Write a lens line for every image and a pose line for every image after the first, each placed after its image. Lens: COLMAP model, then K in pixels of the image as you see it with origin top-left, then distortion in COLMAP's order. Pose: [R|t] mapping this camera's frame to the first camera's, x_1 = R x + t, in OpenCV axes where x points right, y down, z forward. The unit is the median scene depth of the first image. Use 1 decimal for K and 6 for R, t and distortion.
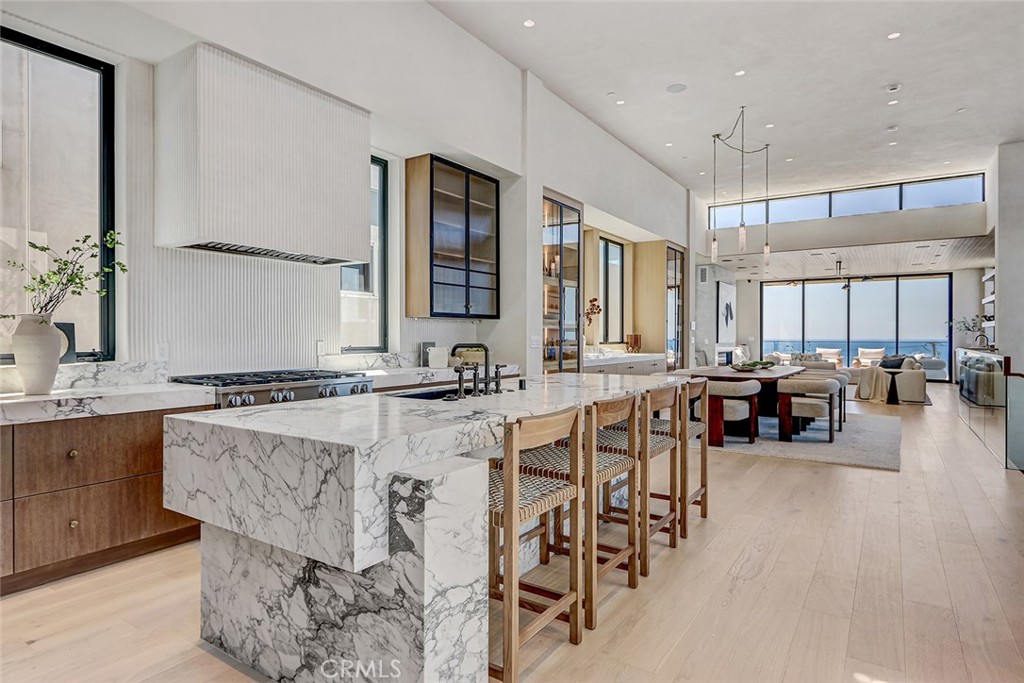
lens RADIAL K [[557.4, 0, 512.0], [0, 557.4, 341.5], [0, 0, 1]] dist [0.002620, 0.001313]
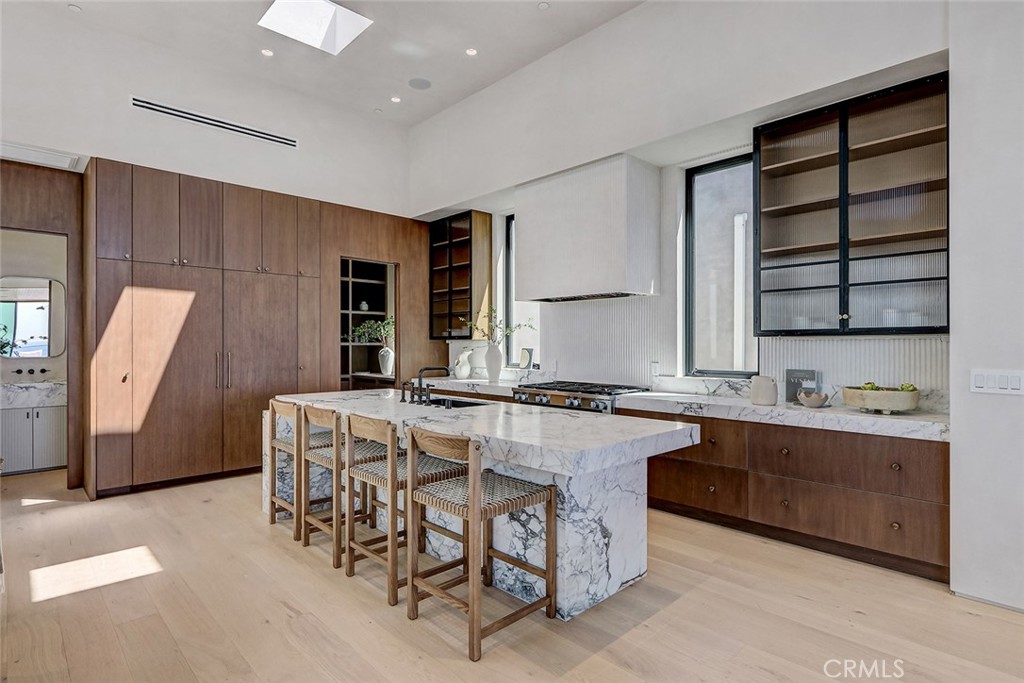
lens RADIAL K [[538.9, 0, 509.7], [0, 538.9, 347.9], [0, 0, 1]] dist [0.001046, -0.000361]
pose [[-0.219578, 0.001467, -0.975594, 0.610332], [-0.009880, 0.999944, 0.003728, -0.025731], [0.975545, 0.010458, -0.219551, 0.766604]]
